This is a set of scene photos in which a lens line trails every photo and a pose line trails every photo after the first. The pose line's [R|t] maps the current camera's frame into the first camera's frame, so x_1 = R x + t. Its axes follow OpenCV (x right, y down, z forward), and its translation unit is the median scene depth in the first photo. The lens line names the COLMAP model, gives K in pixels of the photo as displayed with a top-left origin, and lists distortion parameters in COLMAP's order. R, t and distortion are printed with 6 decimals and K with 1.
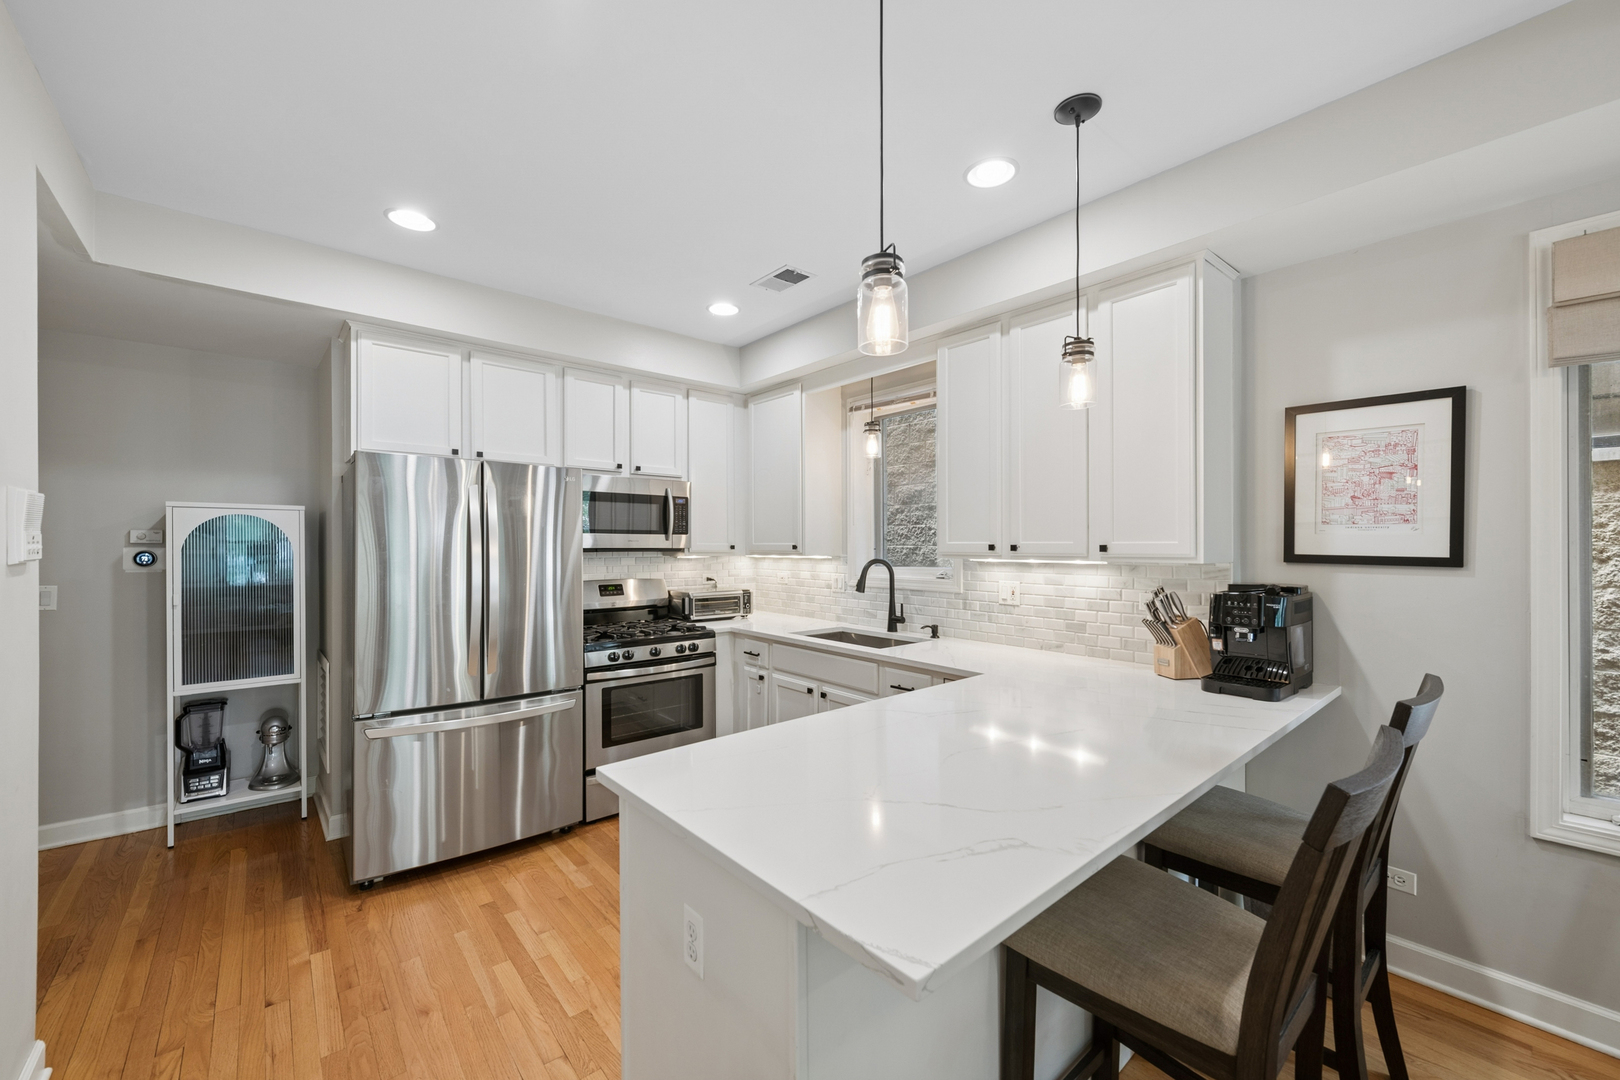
lens RADIAL K [[643.5, 0, 806.0], [0, 643.5, 542.9], [0, 0, 1]] dist [0.004621, -0.001455]
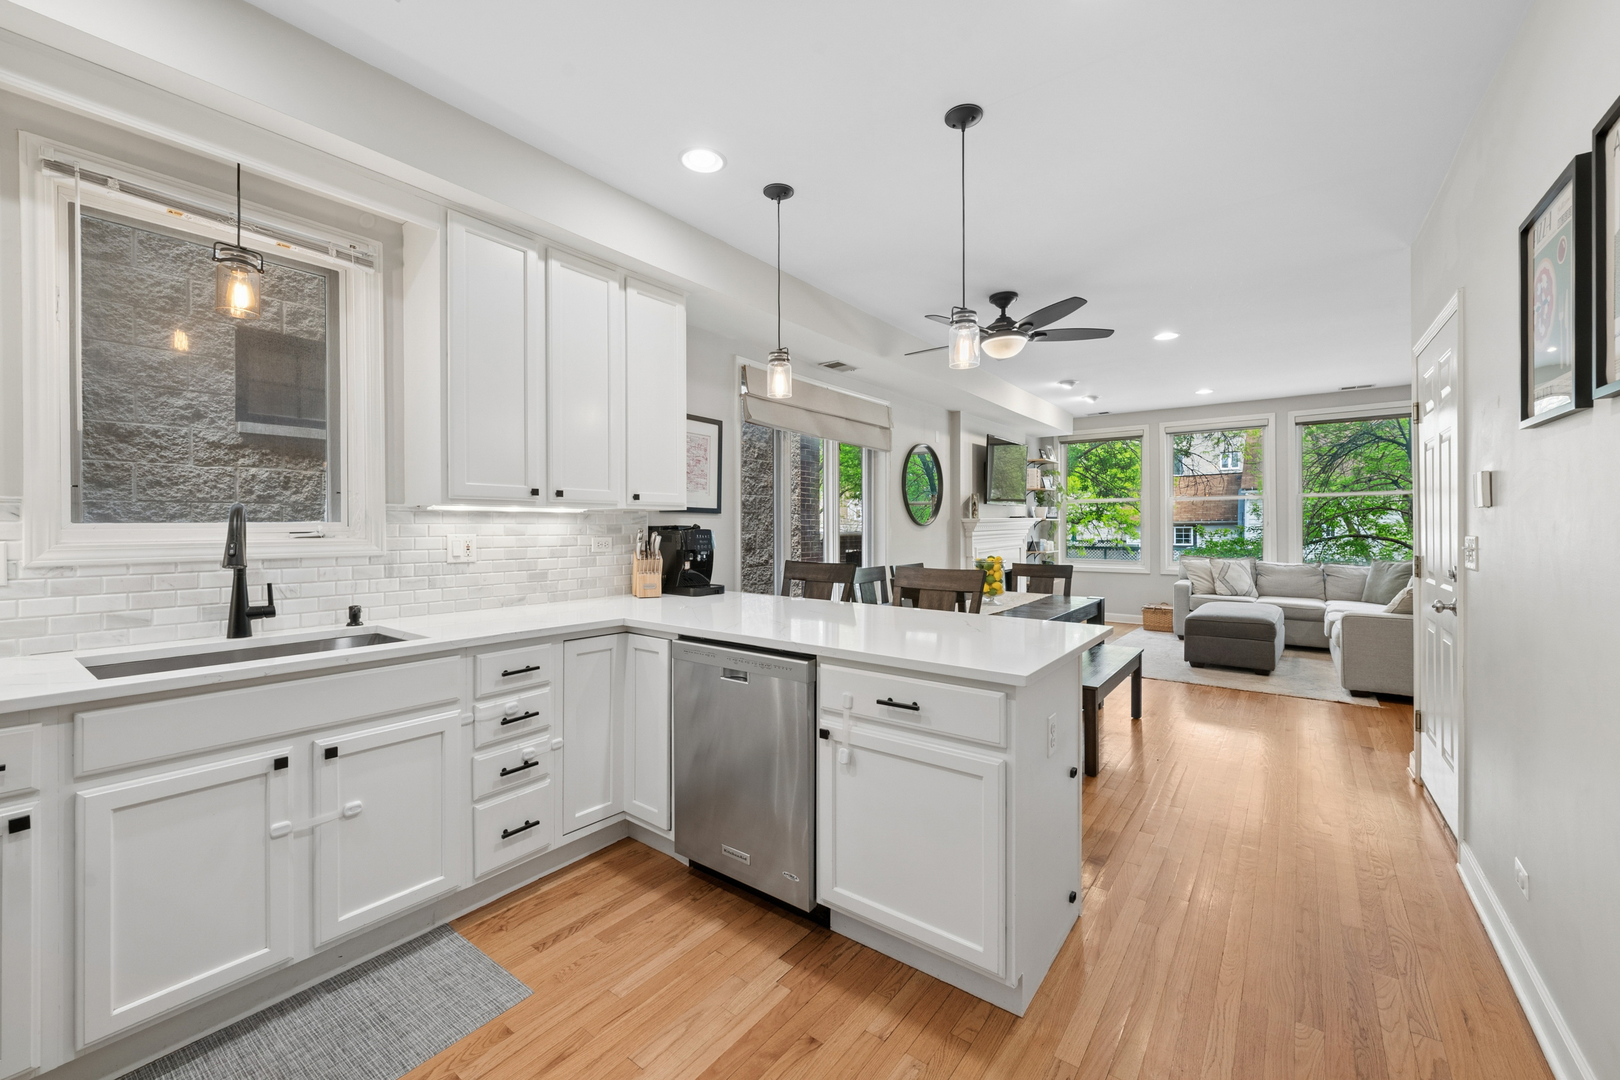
lens RADIAL K [[643.5, 0, 802.2], [0, 643.5, 527.6], [0, 0, 1]] dist [0.004621, -0.001455]
pose [[-0.214314, -0.002302, 0.976762, -0.586412], [-0.002858, 0.999994, 0.001730, 0.047310], [-0.976761, -0.002421, -0.214319, 0.738886]]
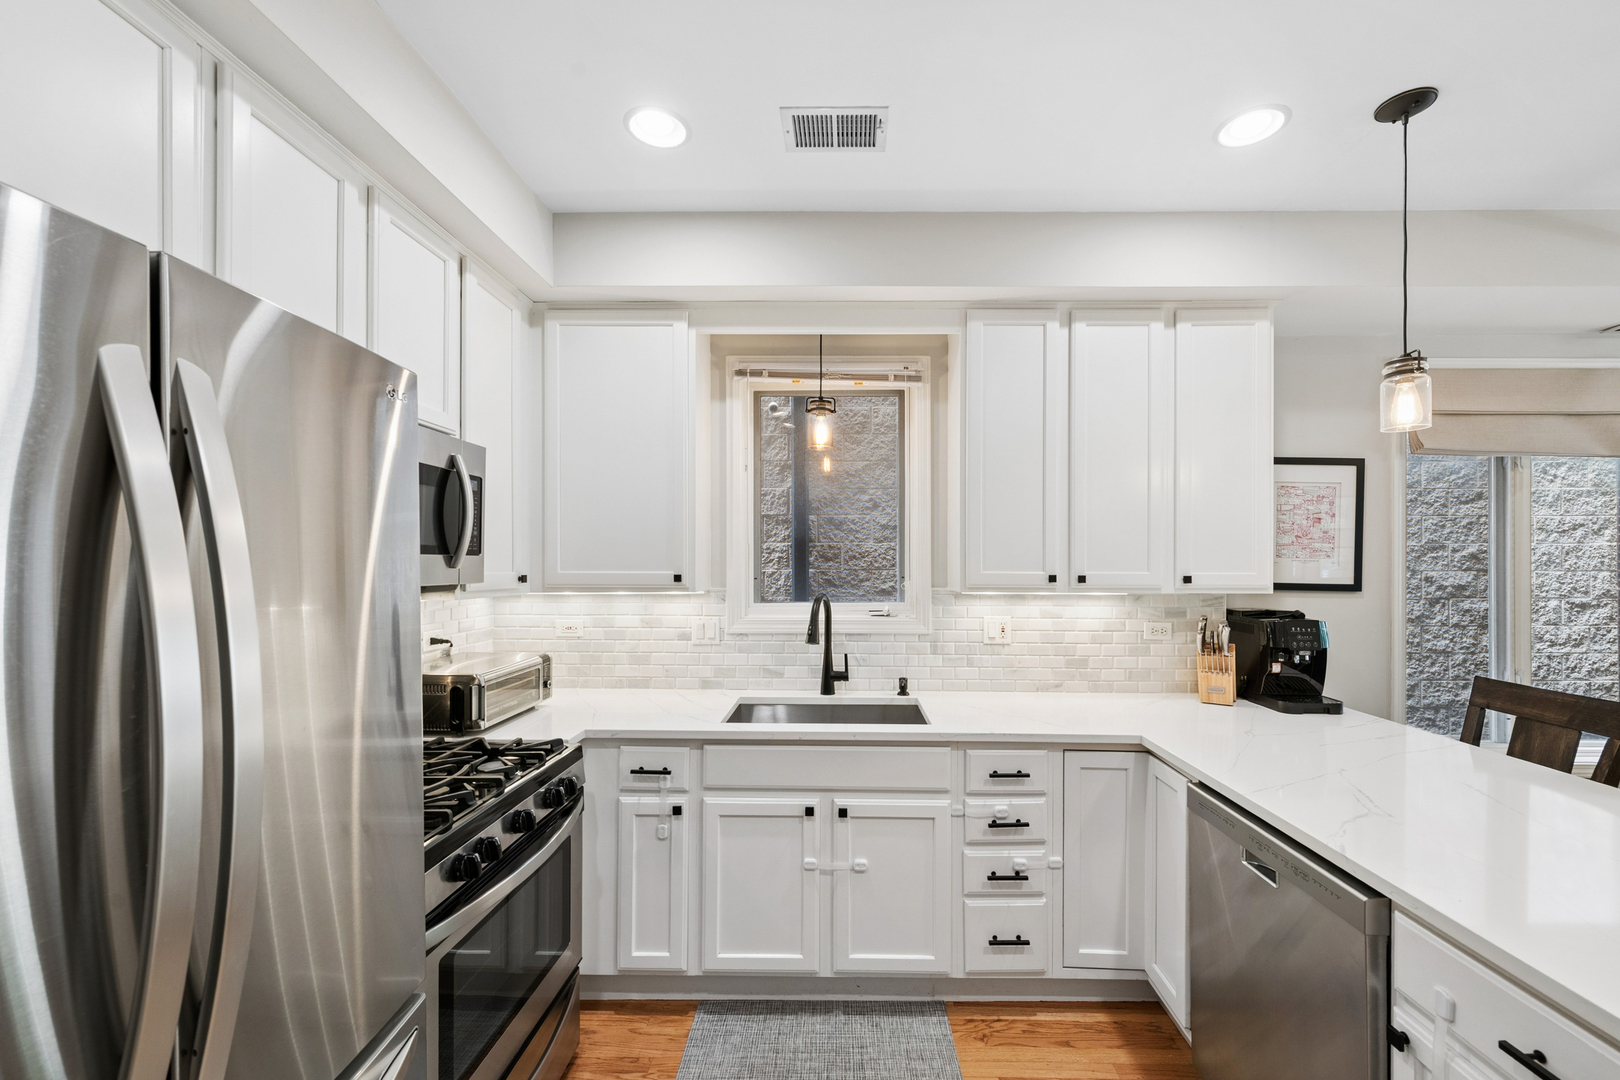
lens RADIAL K [[643.5, 0, 840.6], [0, 643.5, 561.5], [0, 0, 1]] dist [0.004621, -0.001455]
pose [[0.654276, 0.003724, 0.756247, -0.460854], [-0.005222, 0.999986, -0.000406, -0.011919], [-0.756238, -0.003683, 0.654286, 0.591053]]
